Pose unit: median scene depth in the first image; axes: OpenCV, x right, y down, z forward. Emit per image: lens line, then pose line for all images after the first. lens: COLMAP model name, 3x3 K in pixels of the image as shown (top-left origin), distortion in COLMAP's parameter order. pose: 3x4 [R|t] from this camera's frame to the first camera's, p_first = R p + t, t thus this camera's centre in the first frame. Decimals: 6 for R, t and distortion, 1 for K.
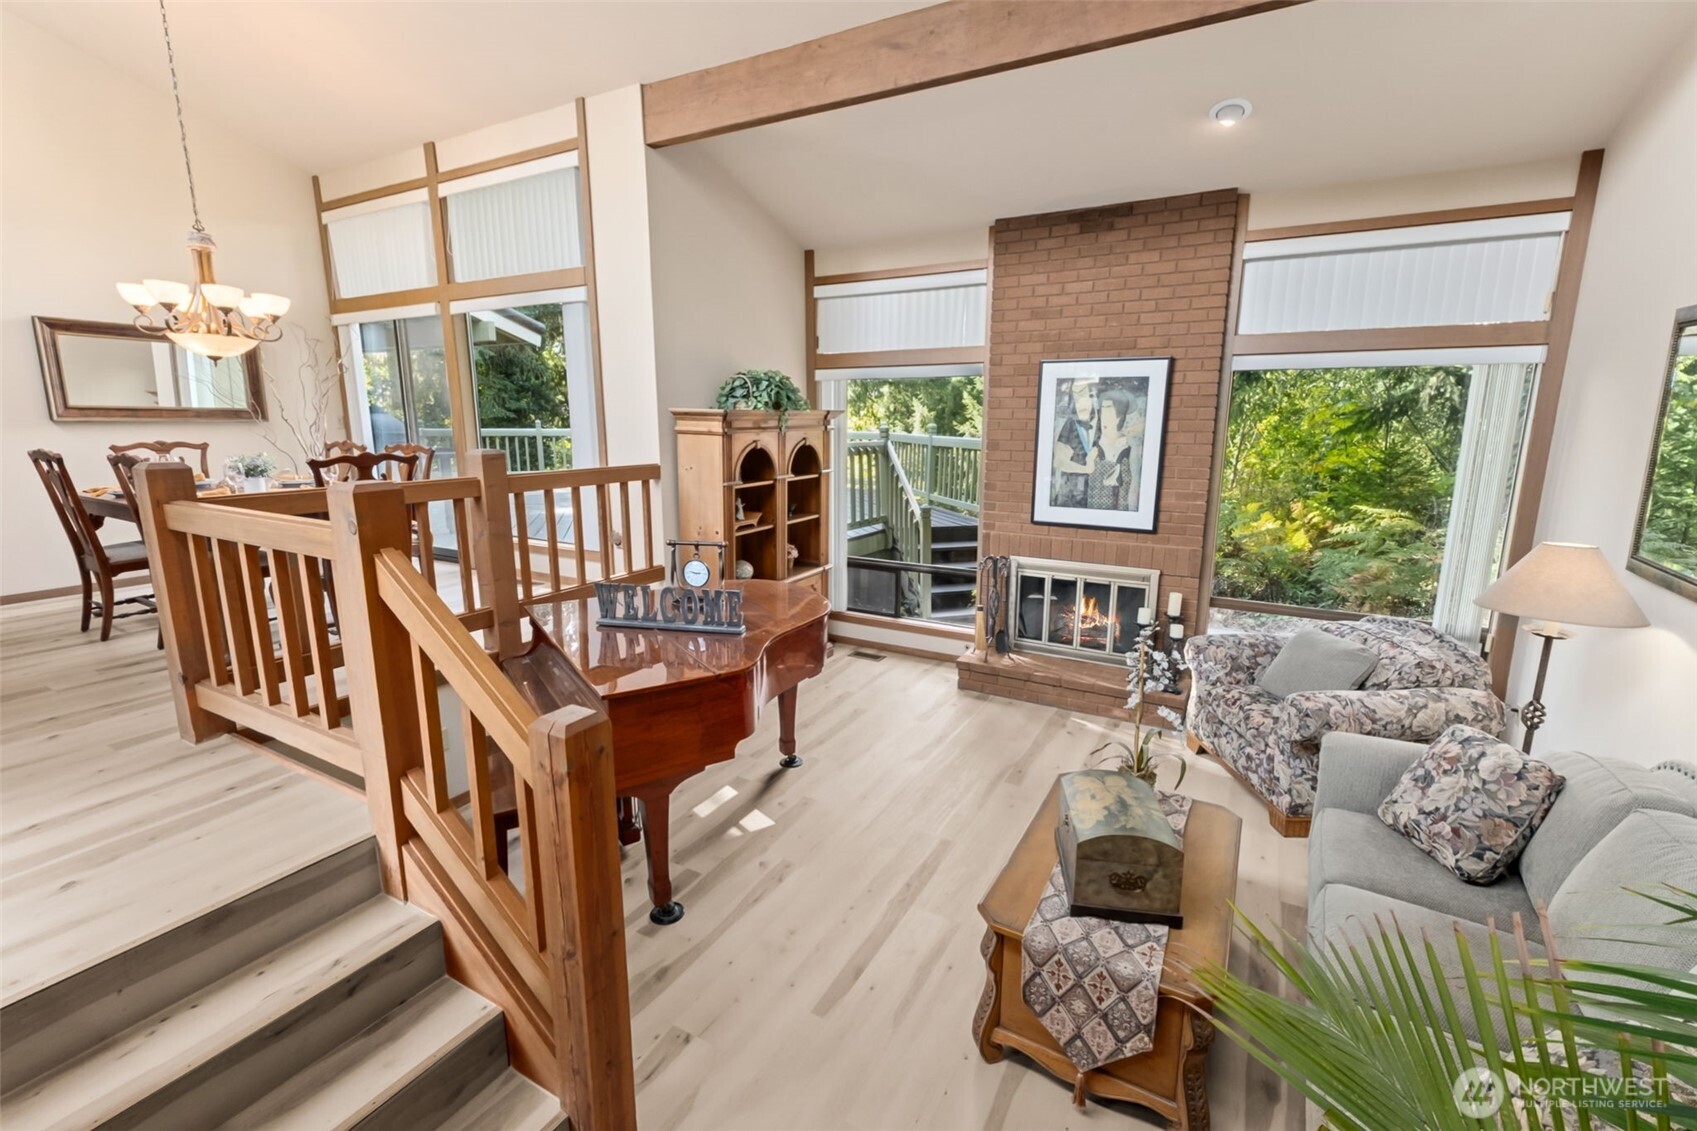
lens RADIAL K [[757.2, 0, 854.7], [0, 757.2, 561.0], [0, 0, 1]] dist [0.015214, -0.004891]
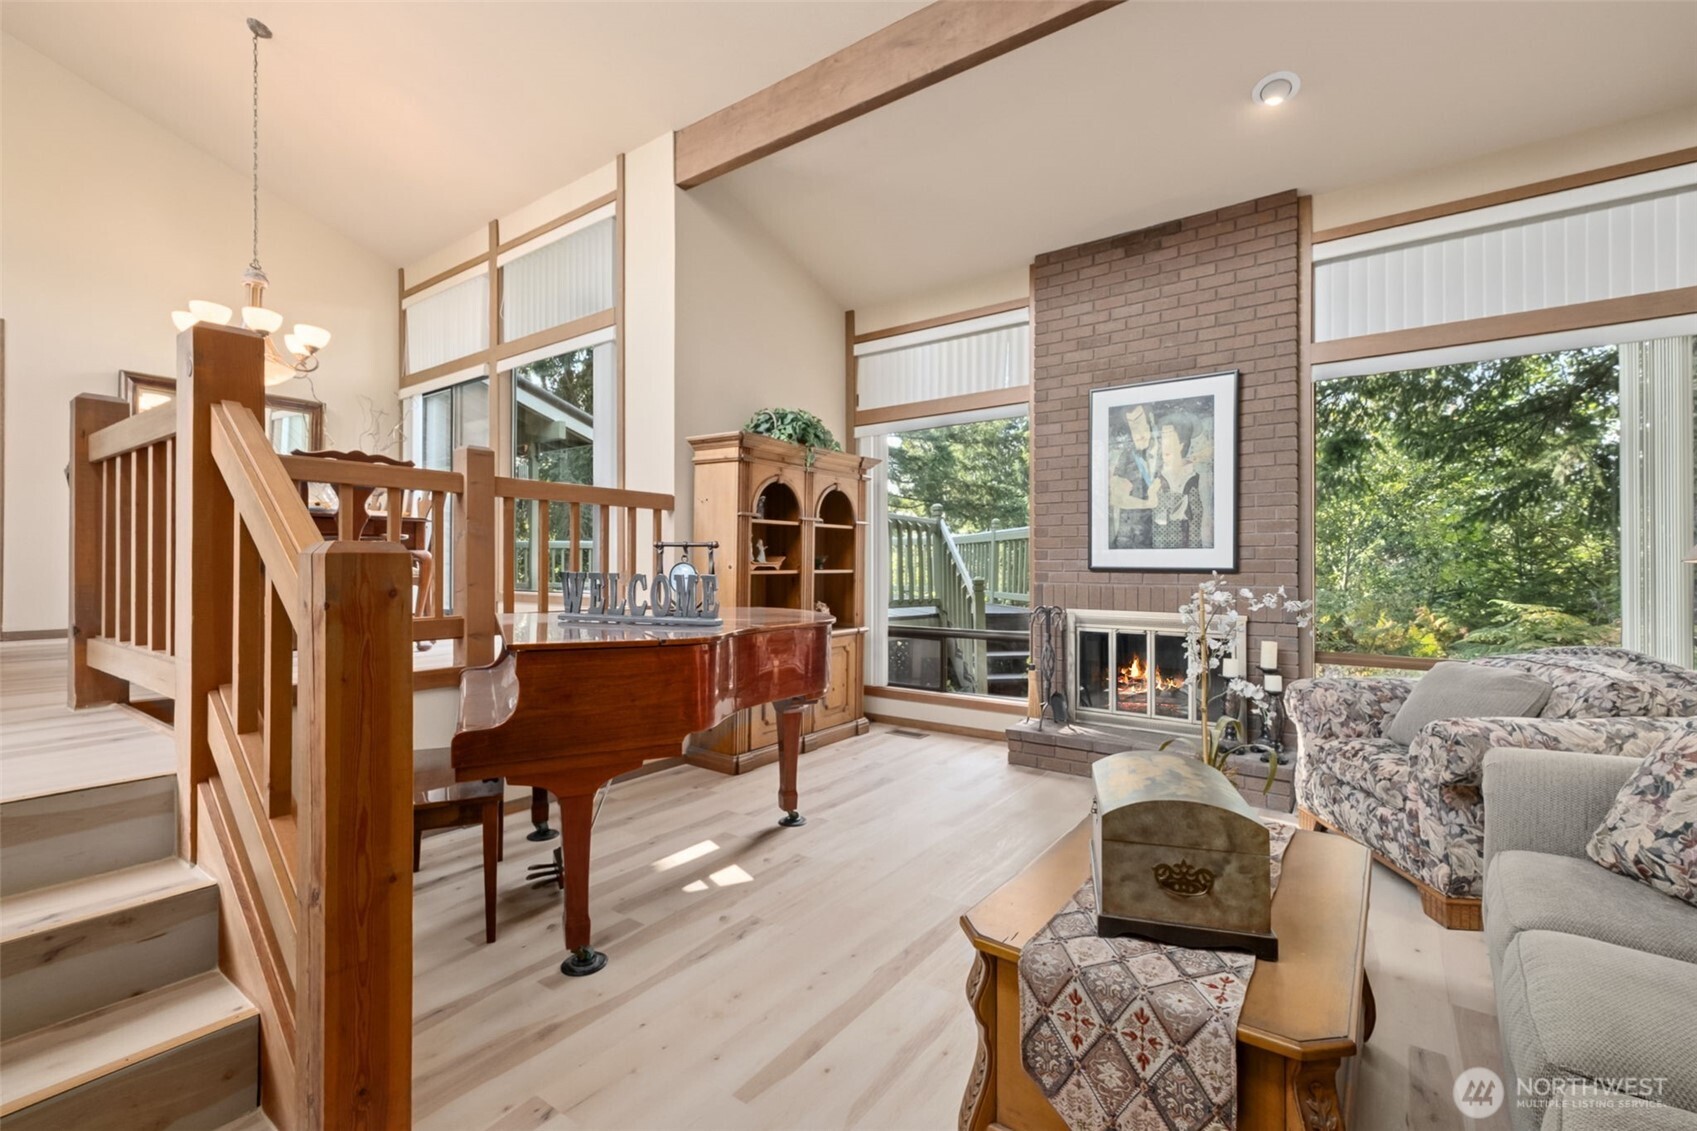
lens RADIAL K [[757.2, 0, 851.0], [0, 757.2, 557.6], [0, 0, 1]] dist [0.015214, -0.004891]
pose [[0.993125, -0.004291, -0.116976, 0.074305], [-0.019534, 0.979240, -0.201760, 0.140648], [0.115414, 0.202658, 0.972424, 0.133296]]
